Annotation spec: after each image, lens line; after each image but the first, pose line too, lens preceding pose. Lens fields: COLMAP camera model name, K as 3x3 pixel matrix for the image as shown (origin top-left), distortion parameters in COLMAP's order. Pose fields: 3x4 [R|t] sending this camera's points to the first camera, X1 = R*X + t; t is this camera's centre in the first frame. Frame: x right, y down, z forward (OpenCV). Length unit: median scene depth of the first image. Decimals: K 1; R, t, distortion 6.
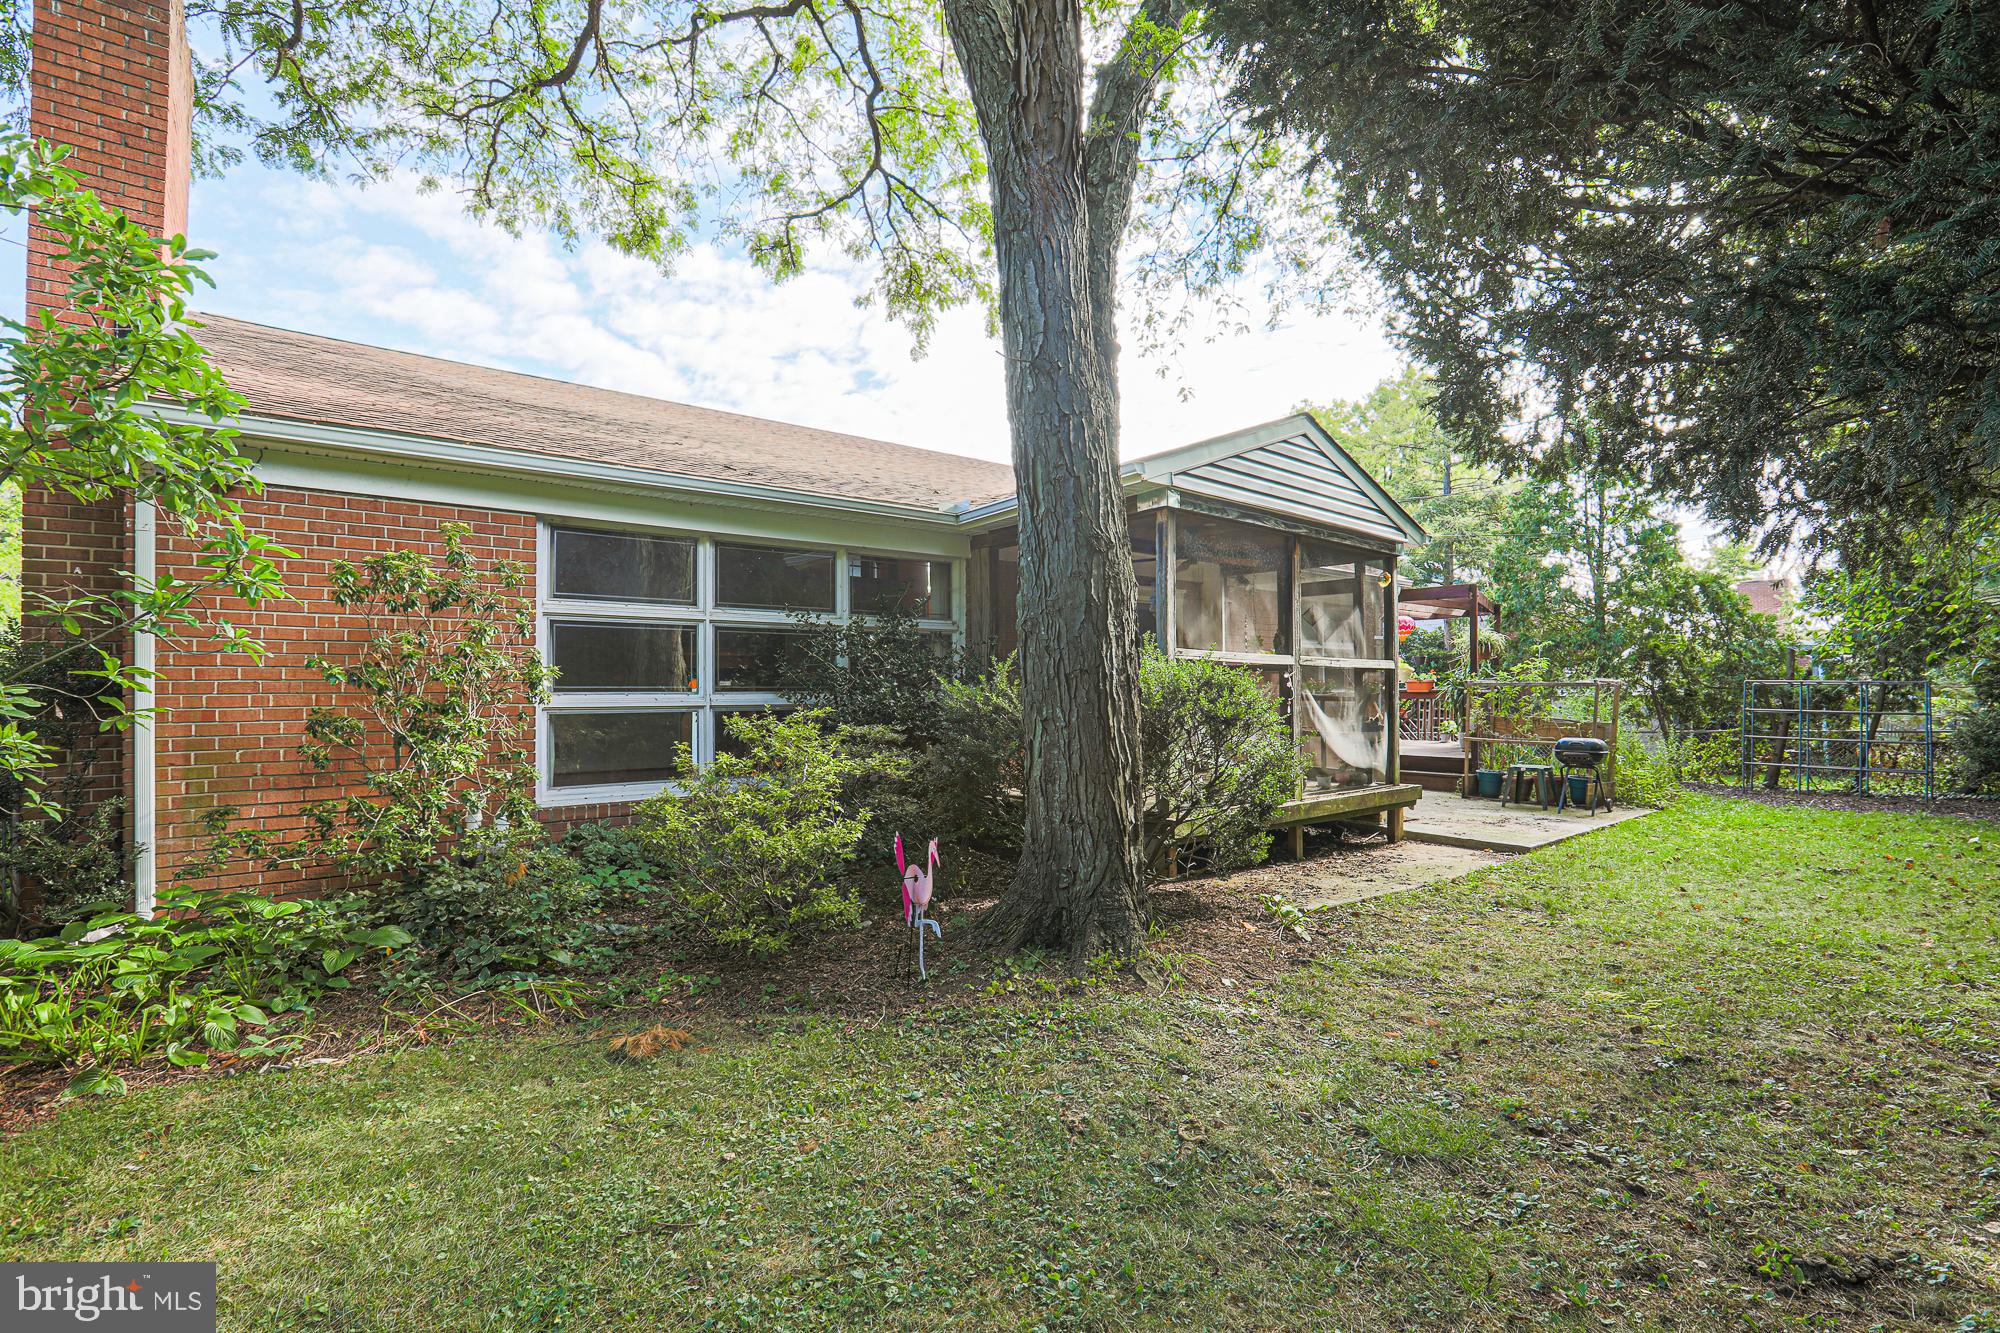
lens RADIAL K [[961.2, 0, 1046.1], [0, 961.2, 635.3], [0, 0, 1]] dist [-0.067394, 0.030009]
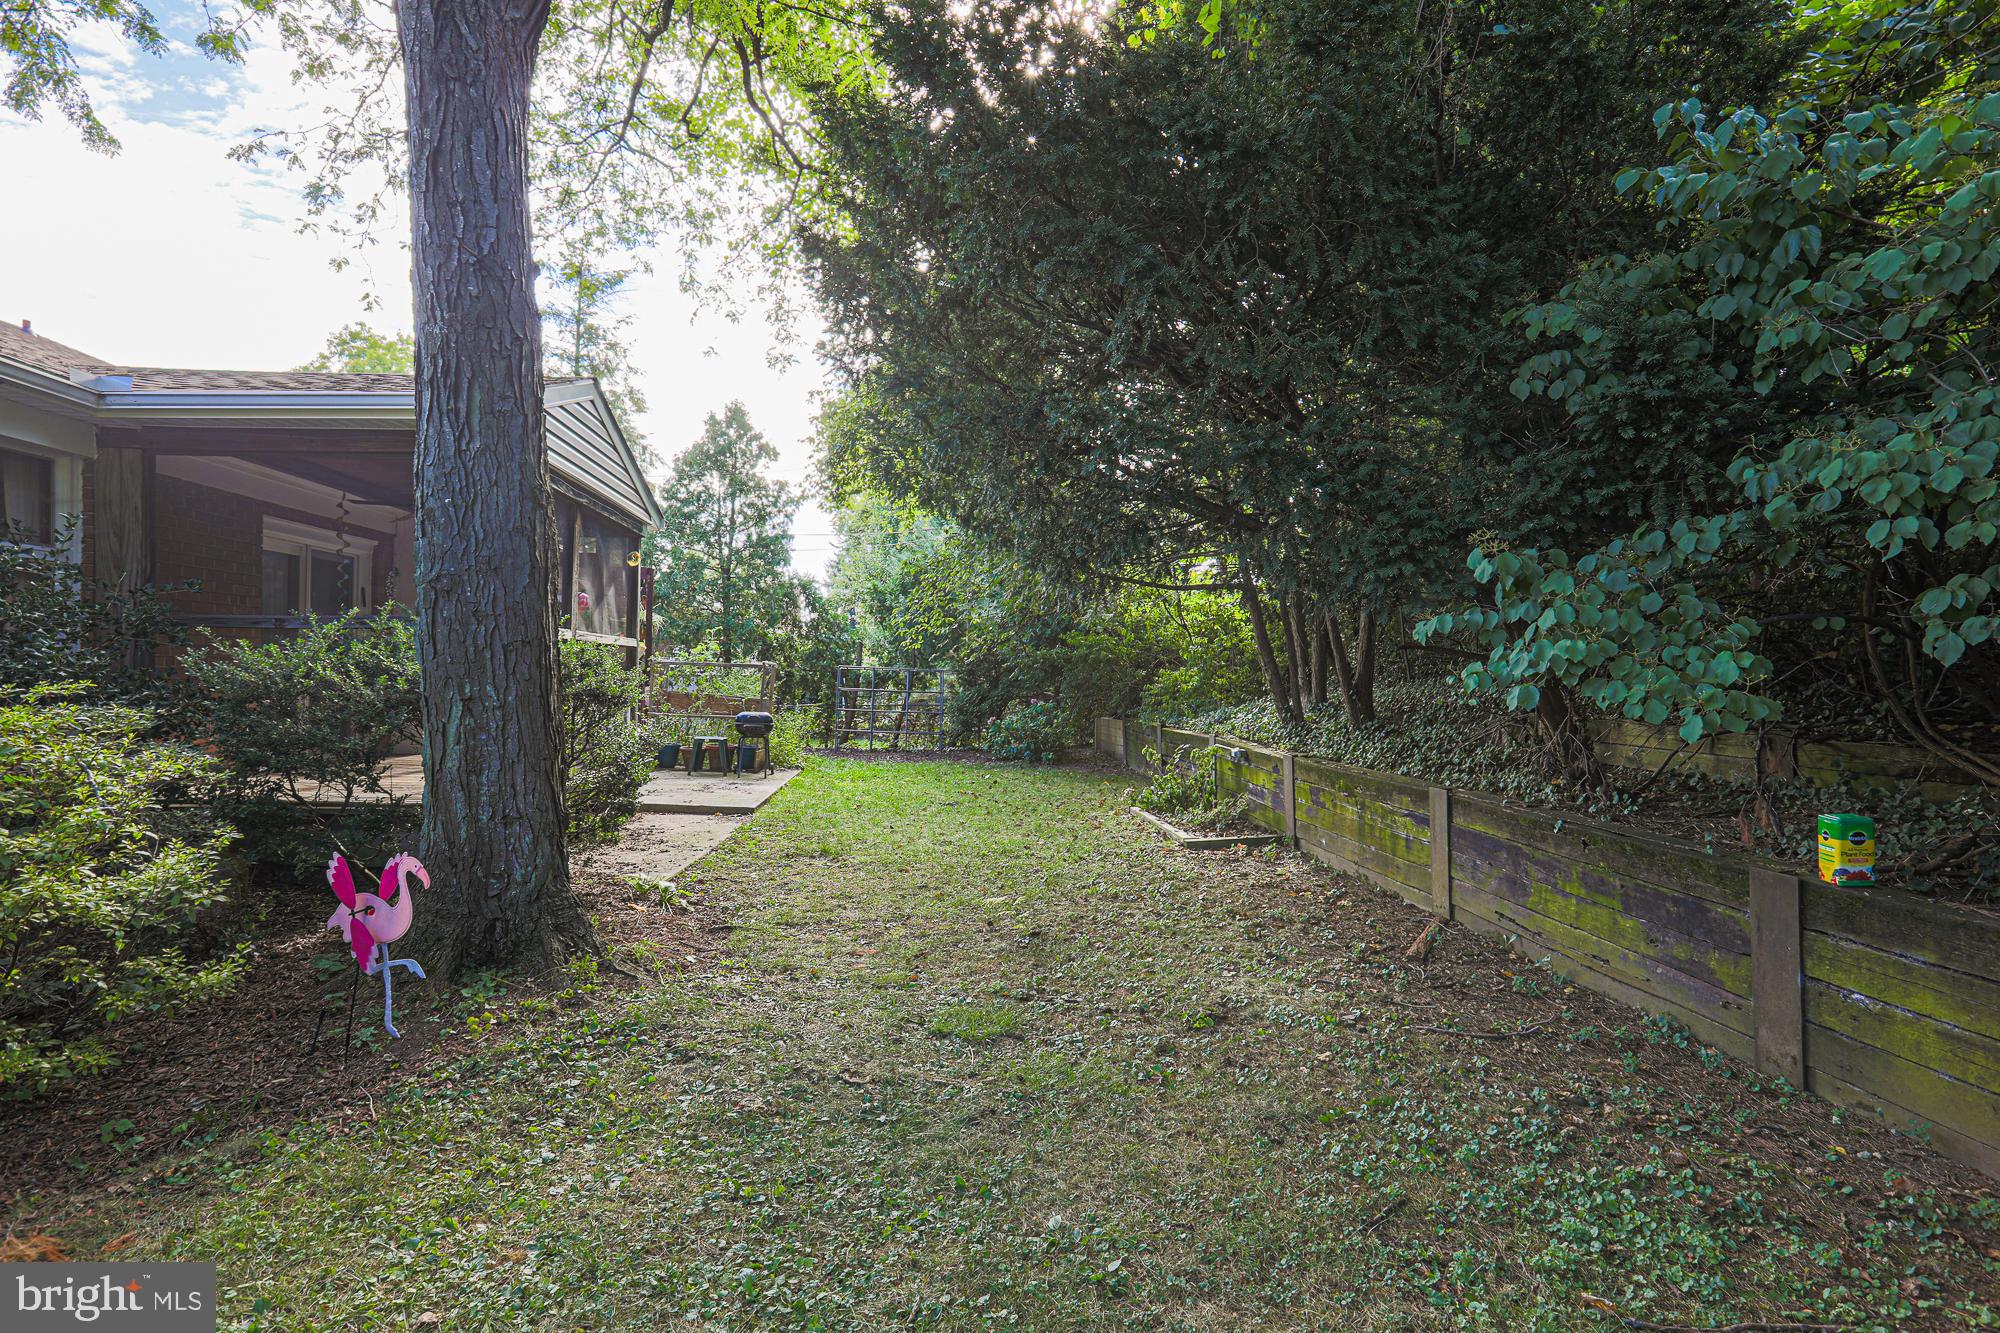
lens RADIAL K [[953.8, 0, 997.9], [0, 953.8, 649.4], [0, 0, 1]] dist [-0.060884, 0.028698]
pose [[0.574485, 0.036388, 0.817706, -0.405127], [-0.070935, 0.997466, 0.005448, 0.008643], [-0.815436, -0.061134, 0.575610, 0.163681]]
